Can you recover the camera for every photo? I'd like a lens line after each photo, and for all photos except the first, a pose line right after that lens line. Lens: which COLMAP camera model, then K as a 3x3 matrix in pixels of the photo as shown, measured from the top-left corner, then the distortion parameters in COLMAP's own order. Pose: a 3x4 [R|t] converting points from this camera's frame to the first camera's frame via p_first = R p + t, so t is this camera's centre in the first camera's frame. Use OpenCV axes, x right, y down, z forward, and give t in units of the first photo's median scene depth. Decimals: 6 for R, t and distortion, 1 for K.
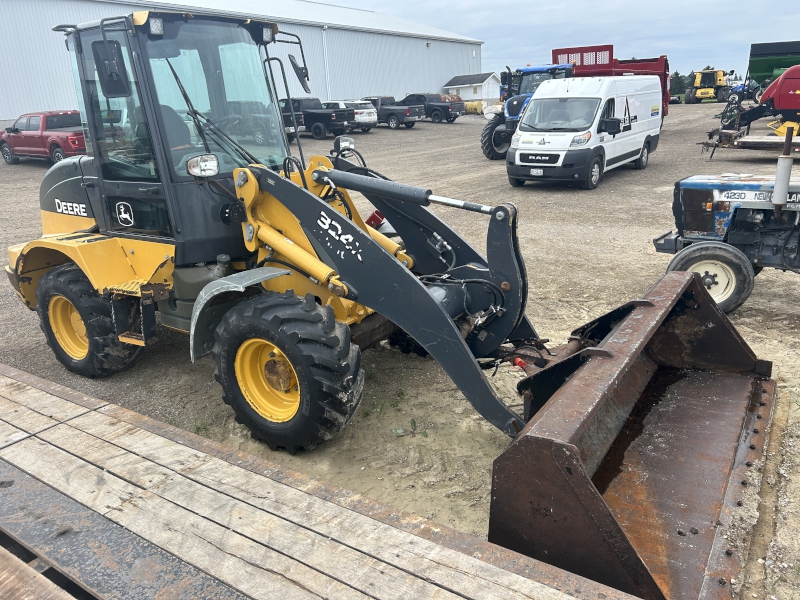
lens RADIAL K [[600.9, 0, 400.0], [0, 600.9, 300.0], [0, 0, 1]] dist [0.010611, 0.004108]
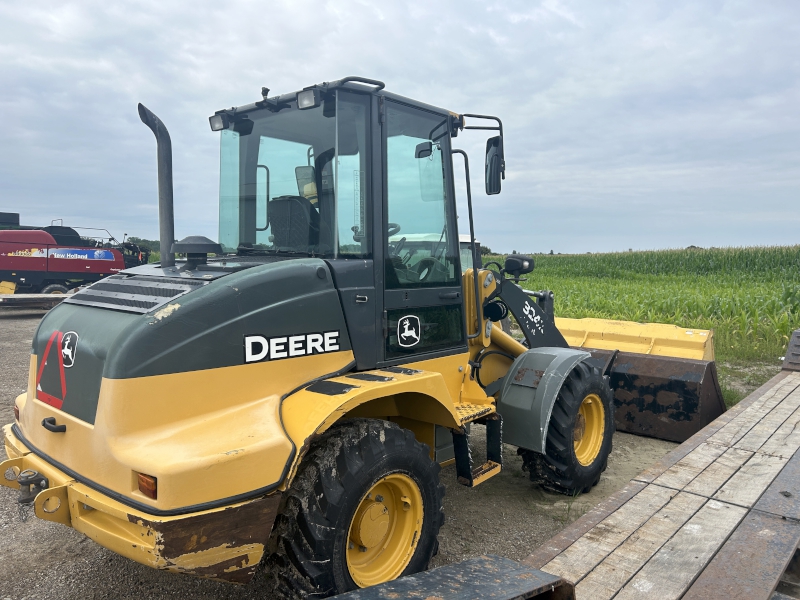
lens RADIAL K [[600.9, 0, 400.0], [0, 600.9, 300.0], [0, 0, 1]] dist [0.010611, 0.004108]
pose [[0.159085, -0.023068, 0.986995, -1.202833], [0.293591, 0.955605, -0.024987, -0.163491], [-0.942601, 0.293748, 0.158795, 0.872708]]
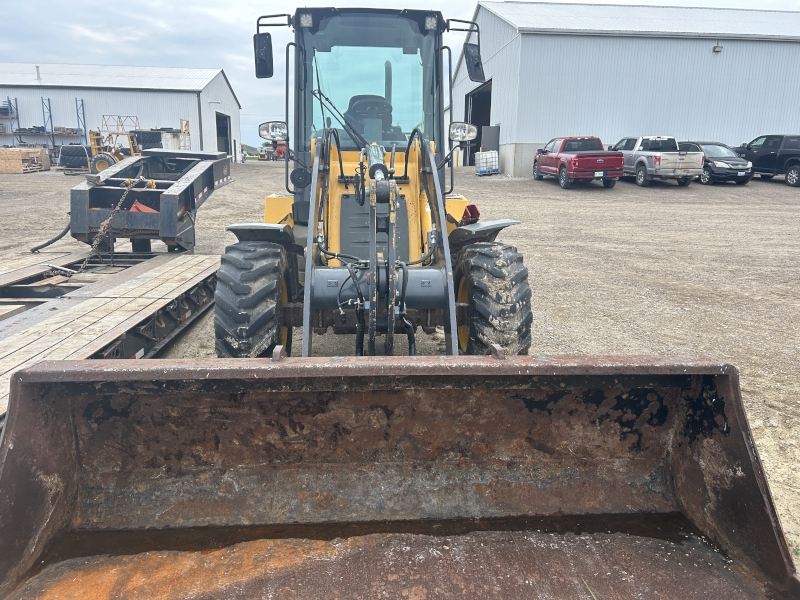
lens RADIAL K [[600.9, 0, 400.0], [0, 600.9, 300.0], [0, 0, 1]] dist [0.010611, 0.004108]
pose [[0.616529, 0.239826, -0.749918, 0.728354], [-0.284681, 0.955940, 0.071668, -0.058241], [0.734064, 0.169302, 0.657638, 0.430556]]
